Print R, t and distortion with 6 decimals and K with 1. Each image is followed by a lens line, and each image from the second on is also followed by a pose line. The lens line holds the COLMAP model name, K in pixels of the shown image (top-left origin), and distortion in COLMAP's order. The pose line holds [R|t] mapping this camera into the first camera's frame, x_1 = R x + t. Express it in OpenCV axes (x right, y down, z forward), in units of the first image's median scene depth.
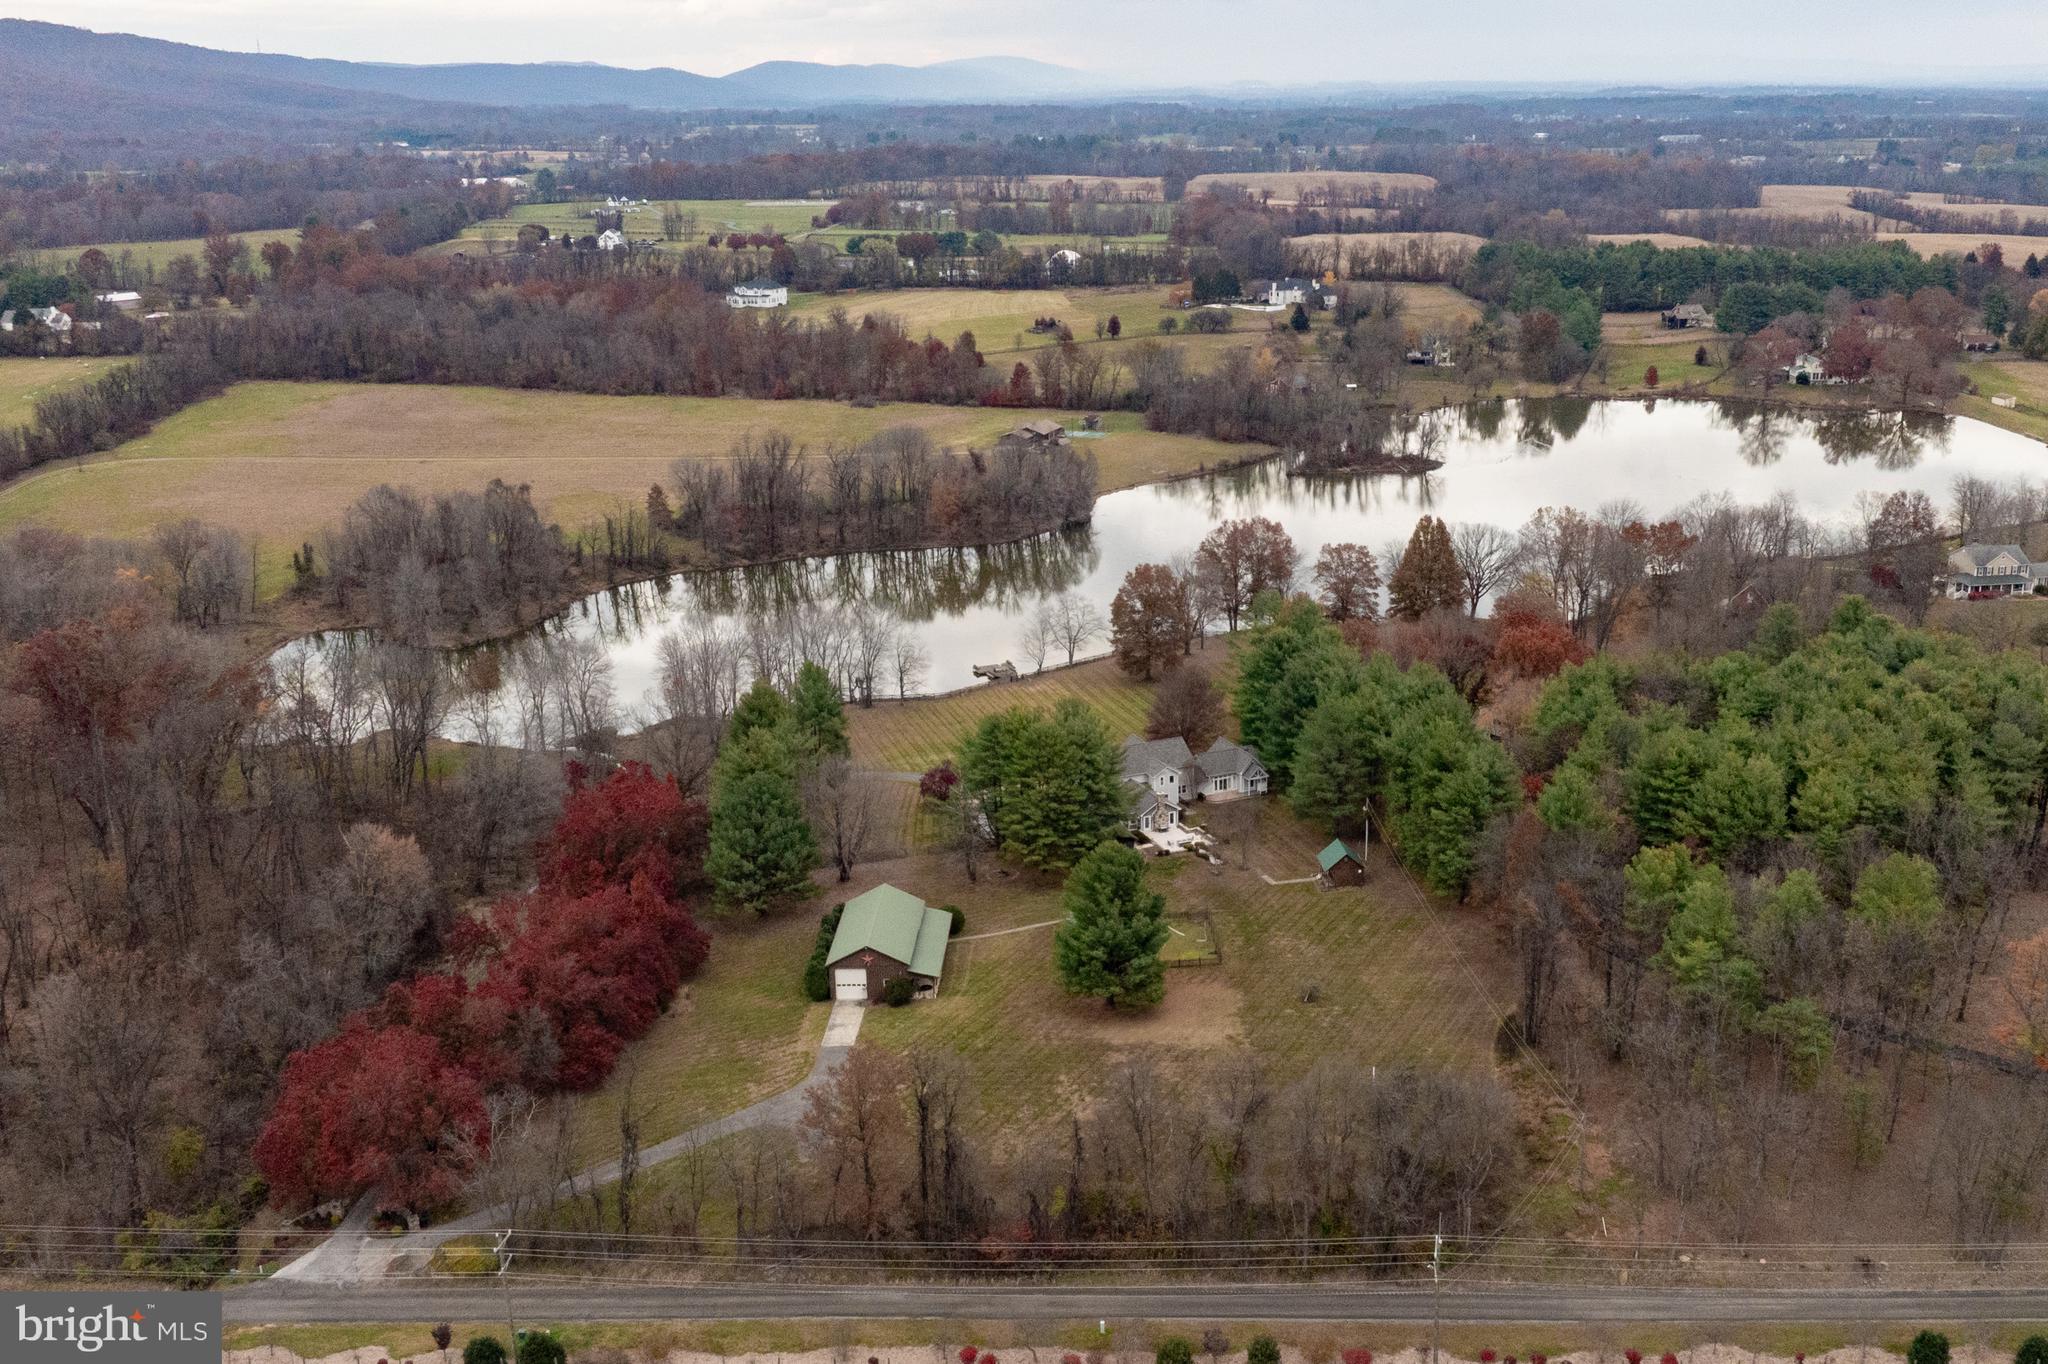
lens RADIAL K [[2140.1, 0, 1096.9], [0, 2140.1, 677.4], [0, 0, 1]] dist [0.026157, -0.163728]
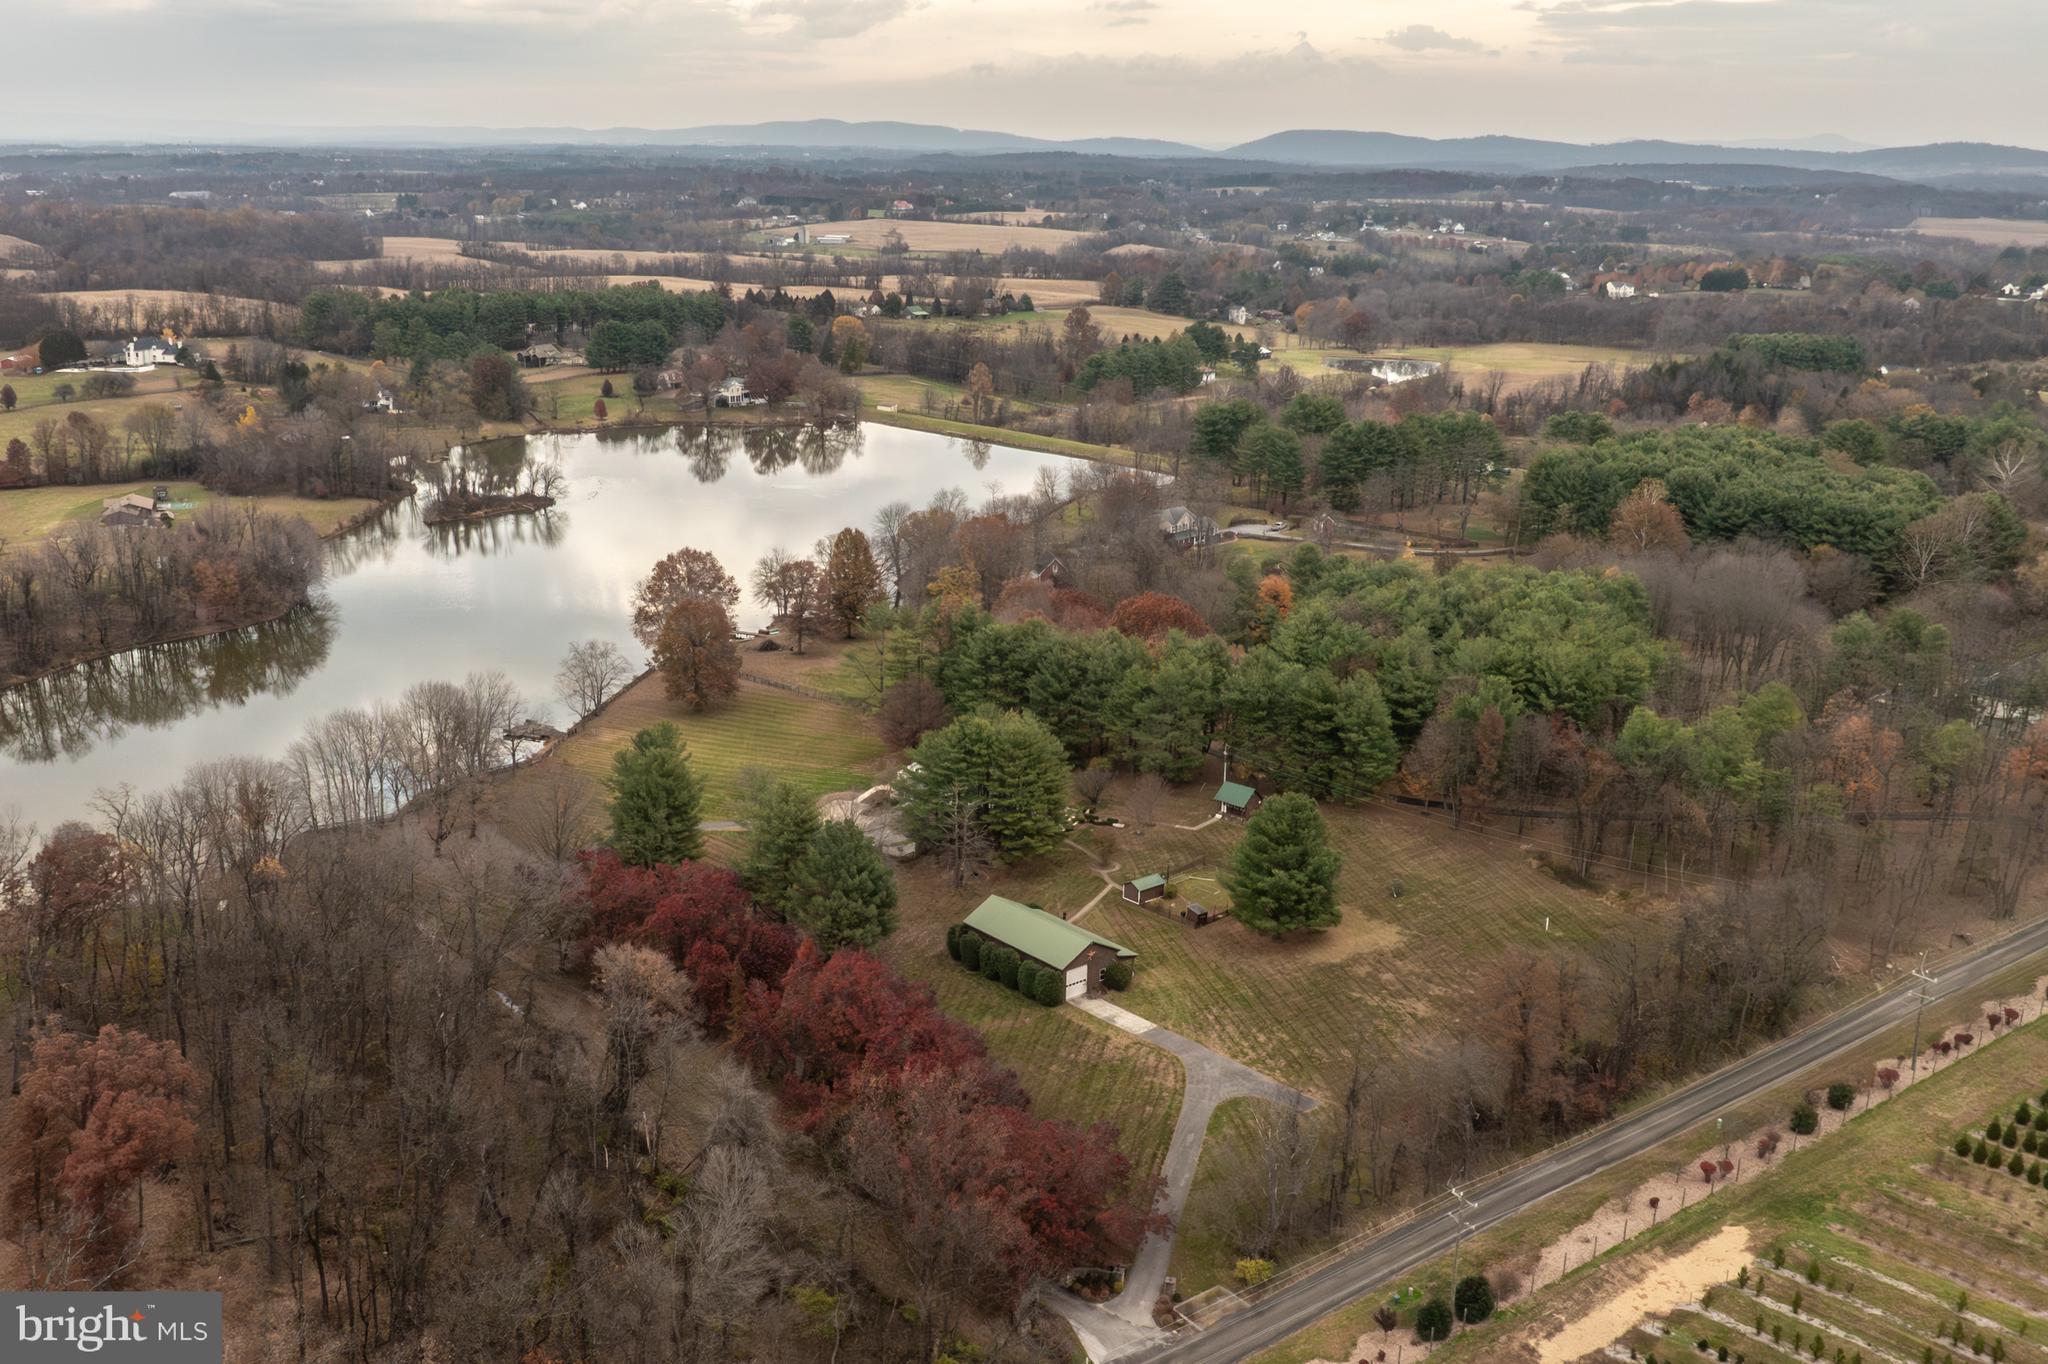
lens RADIAL K [[2063.7, 0, 942.8], [0, 2063.7, 809.7], [0, 0, 1]] dist [-0.006104, -0.053256]
pose [[0.758527, -0.186534, 0.624373, -0.604464], [0.160414, 0.982120, 0.098531, -0.037102], [-0.631588, 0.025420, 0.774887, 0.207327]]
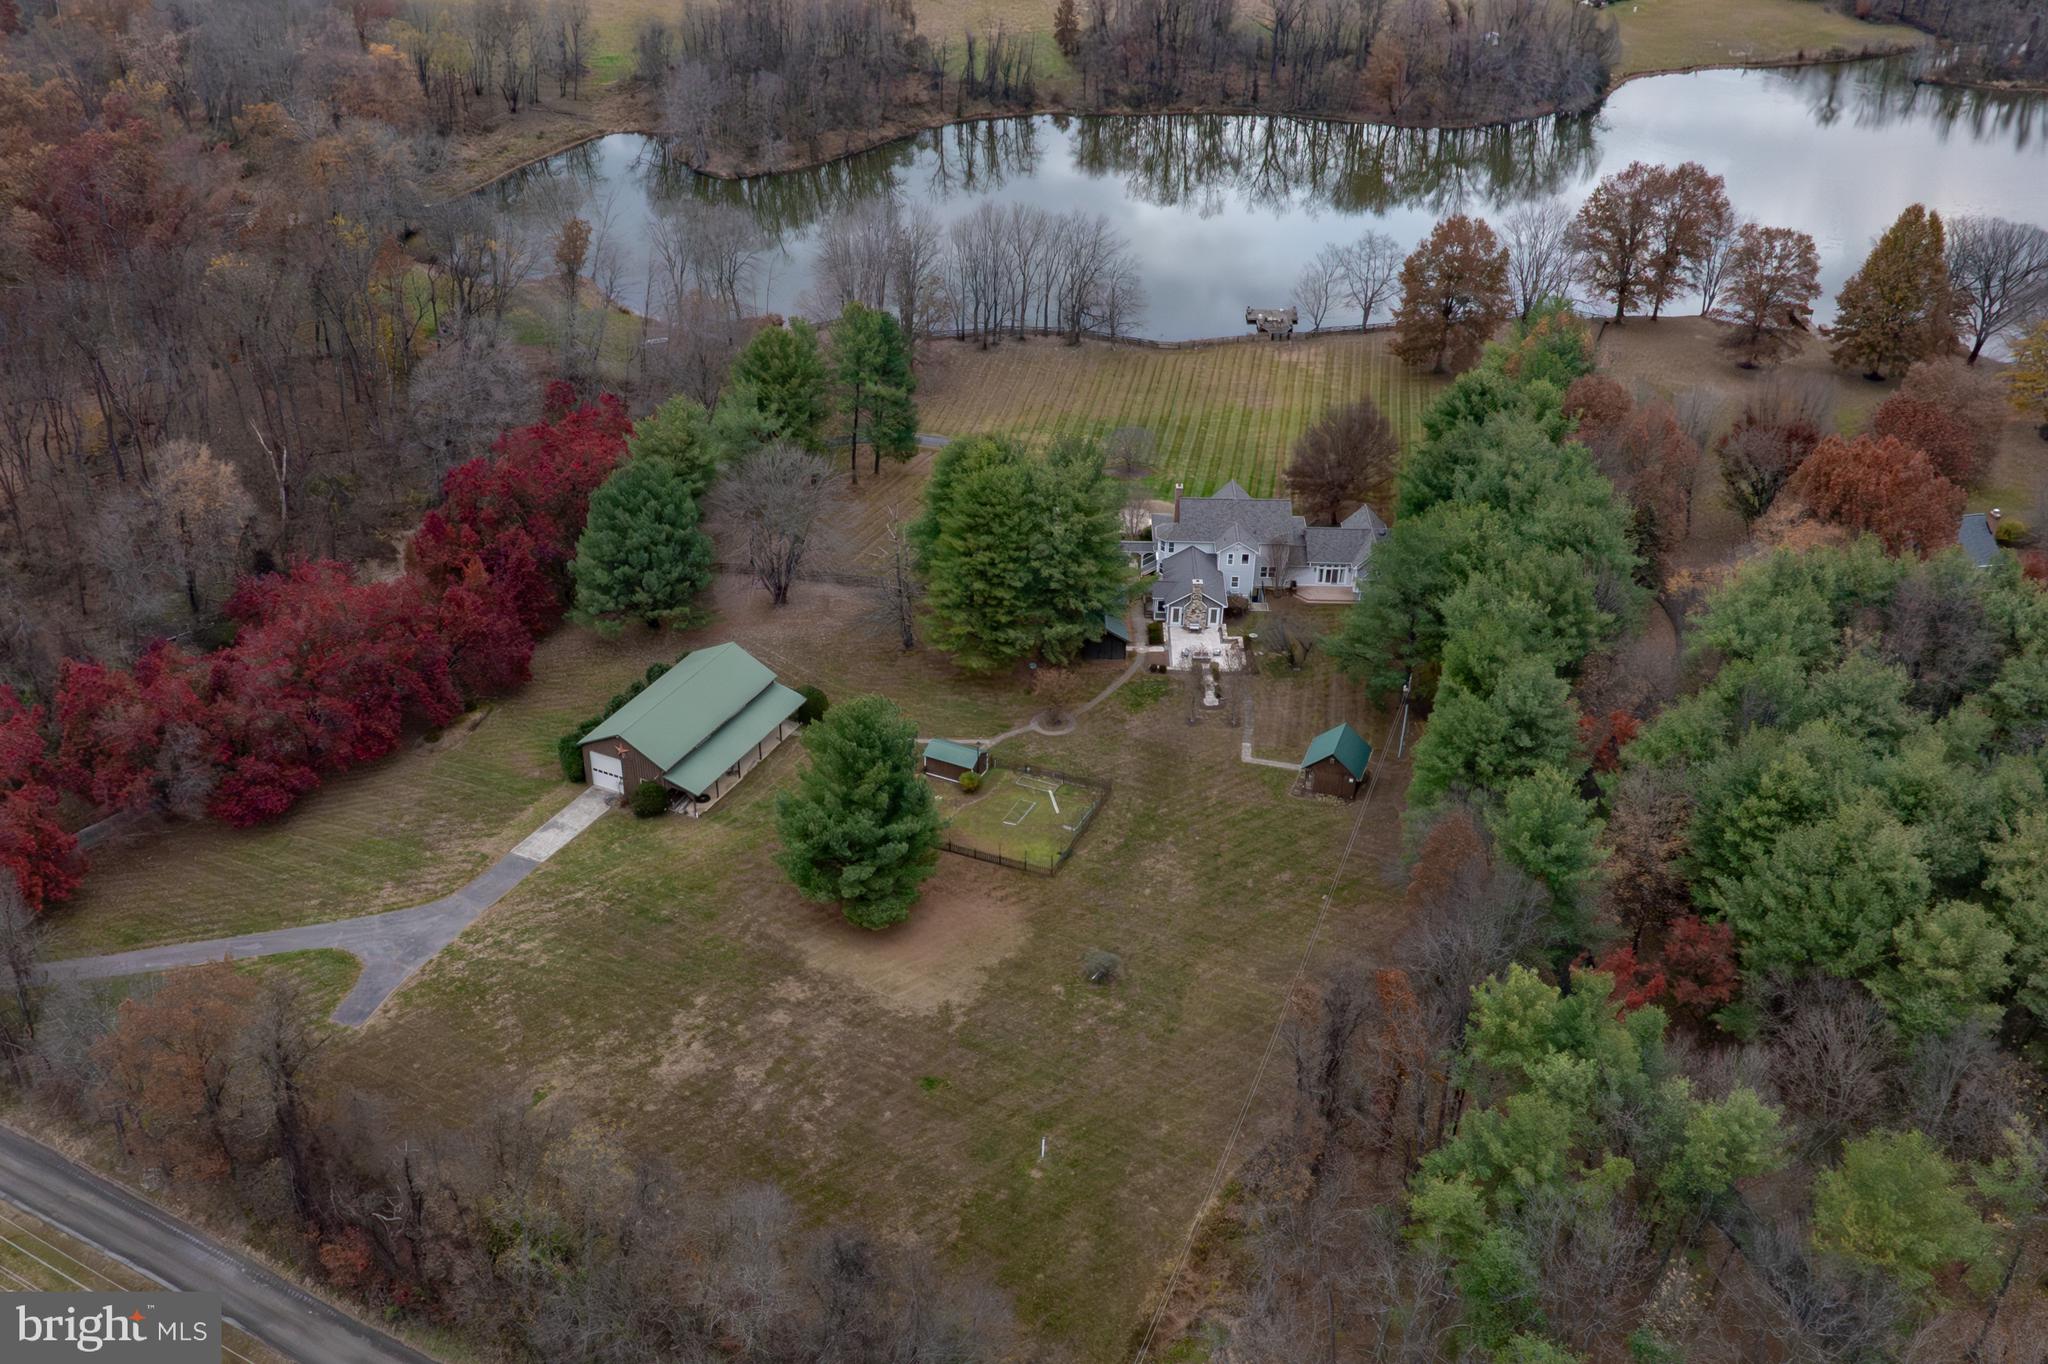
lens RADIAL K [[2063.7, 0, 942.8], [0, 2063.7, 809.7], [0, 0, 1]] dist [-0.006104, -0.053256]
pose [[0.884952, 0.271164, -0.378591, 0.223803], [-0.140051, 0.930316, 0.338967, -0.093122], [0.444124, -0.246947, 0.861261, 0.310933]]
